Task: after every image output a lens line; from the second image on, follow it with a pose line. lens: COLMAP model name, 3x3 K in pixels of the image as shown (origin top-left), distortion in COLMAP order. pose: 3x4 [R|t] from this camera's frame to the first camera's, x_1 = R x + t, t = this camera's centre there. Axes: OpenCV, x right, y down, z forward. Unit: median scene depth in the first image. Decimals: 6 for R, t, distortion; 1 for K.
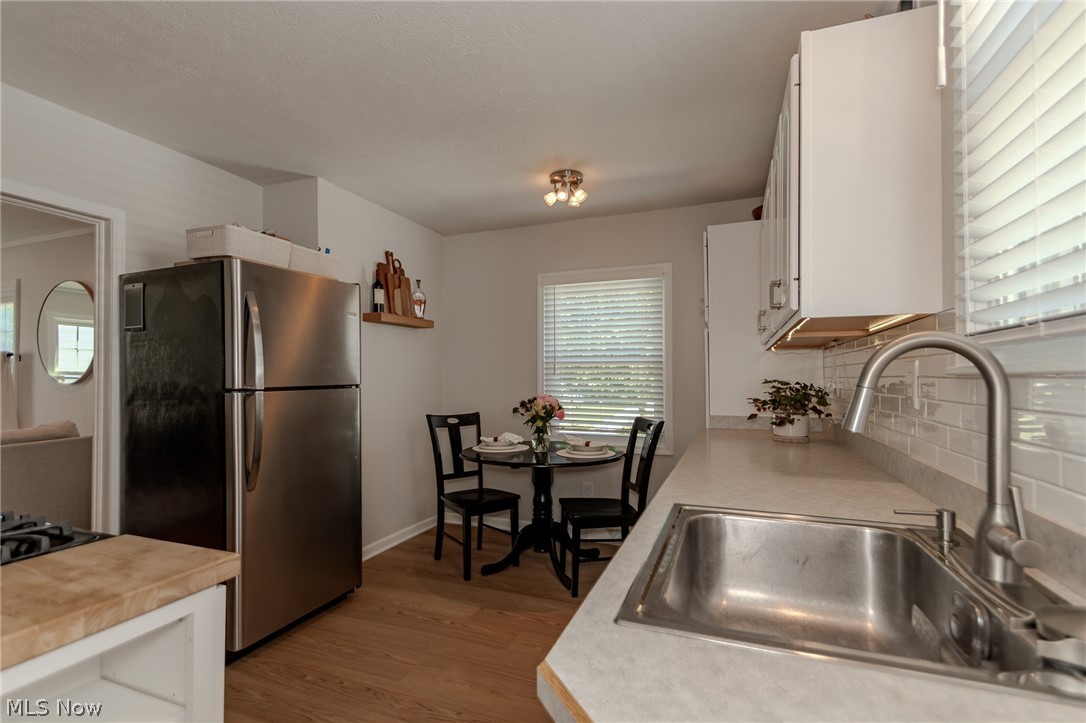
lens RADIAL K [[504.7, 0, 541.9], [0, 504.7, 366.6], [0, 0, 1]] dist [0.011227, 0.000986]
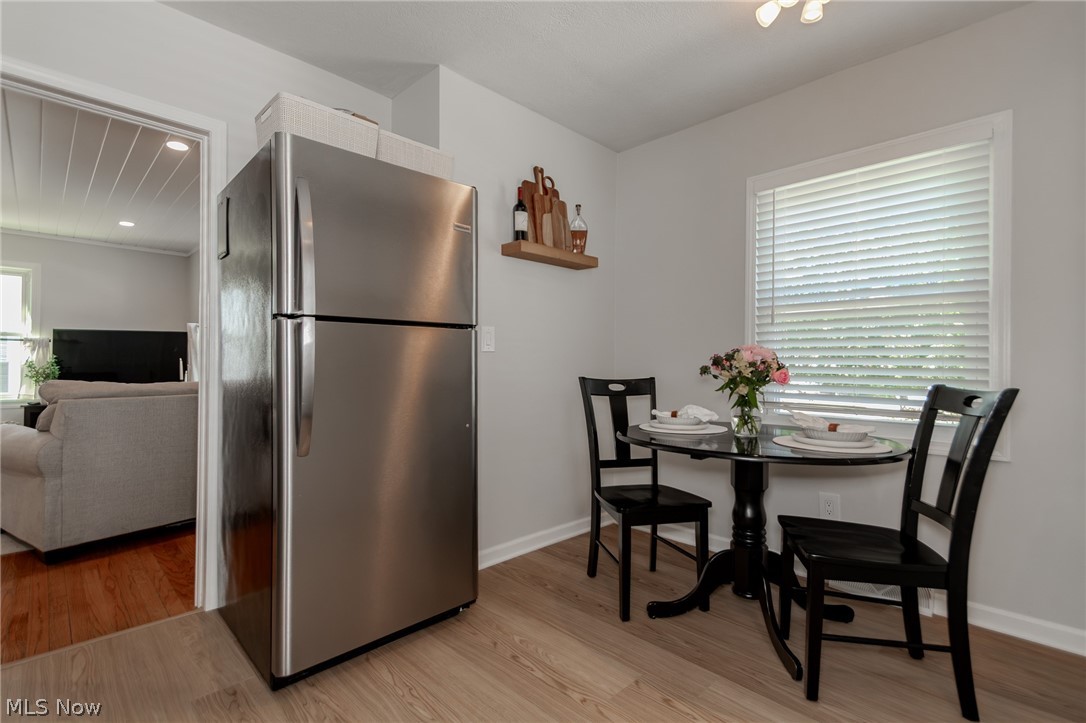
lens RADIAL K [[504.7, 0, 542.1], [0, 504.7, 362.0], [0, 0, 1]] dist [0.011227, 0.000986]
pose [[0.917702, 0.007031, -0.397206, 0.013922], [-0.002621, 0.999929, 0.011645, 0.069215], [0.397260, -0.009646, 0.917655, 0.325356]]
